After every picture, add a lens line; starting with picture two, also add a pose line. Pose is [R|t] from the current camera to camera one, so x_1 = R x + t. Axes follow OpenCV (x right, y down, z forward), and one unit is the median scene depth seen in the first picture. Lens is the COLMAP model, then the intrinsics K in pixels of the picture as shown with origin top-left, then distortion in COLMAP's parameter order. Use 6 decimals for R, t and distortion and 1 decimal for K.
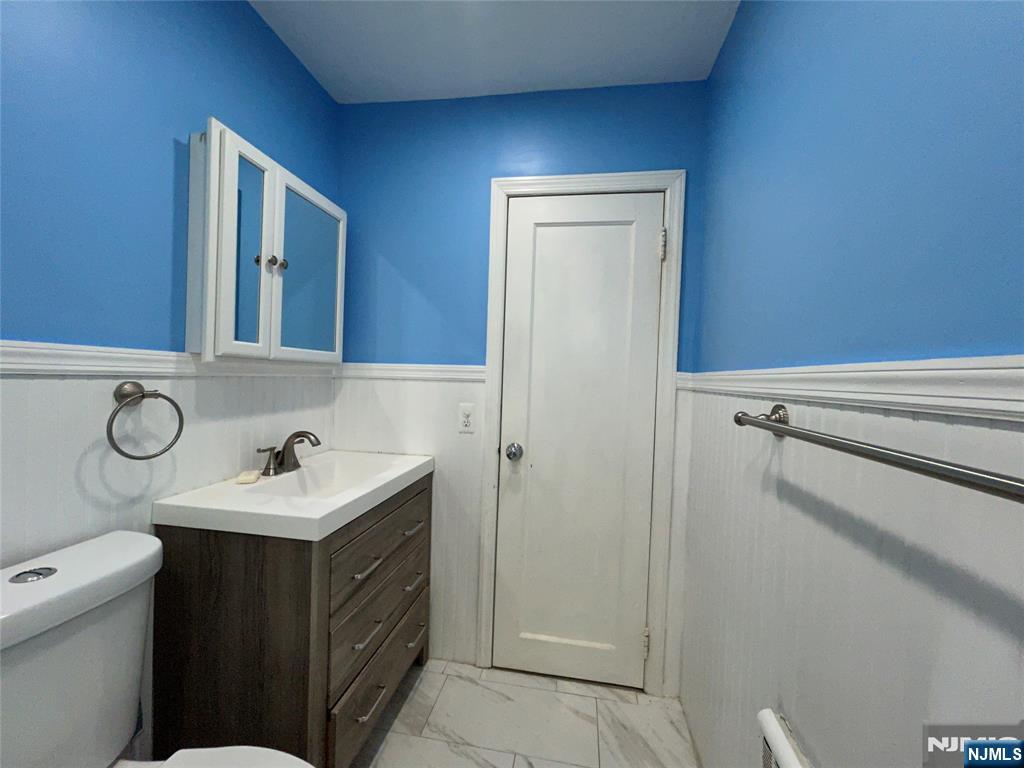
lens RADIAL K [[411.5, 0, 513.8], [0, 411.5, 382.5], [0, 0, 1]] dist [0.000956, 0.000437]
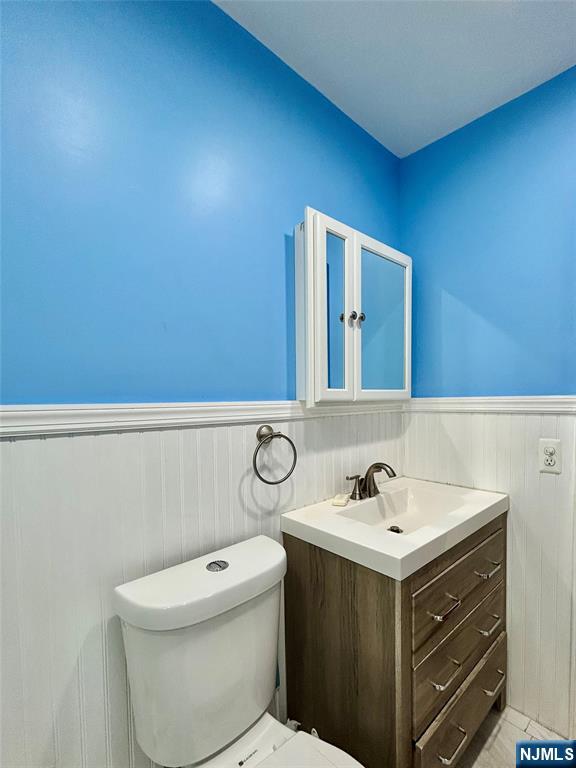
lens RADIAL K [[357.2, 0, 312.1], [0, 357.2, 413.3], [0, 0, 1]] dist [-0.000349, -0.000293]
pose [[0.799469, -0.013848, -0.600547, -0.088248], [0.030815, 0.999363, 0.017978, -0.048438], [0.599916, -0.032879, 0.799387, 0.133904]]
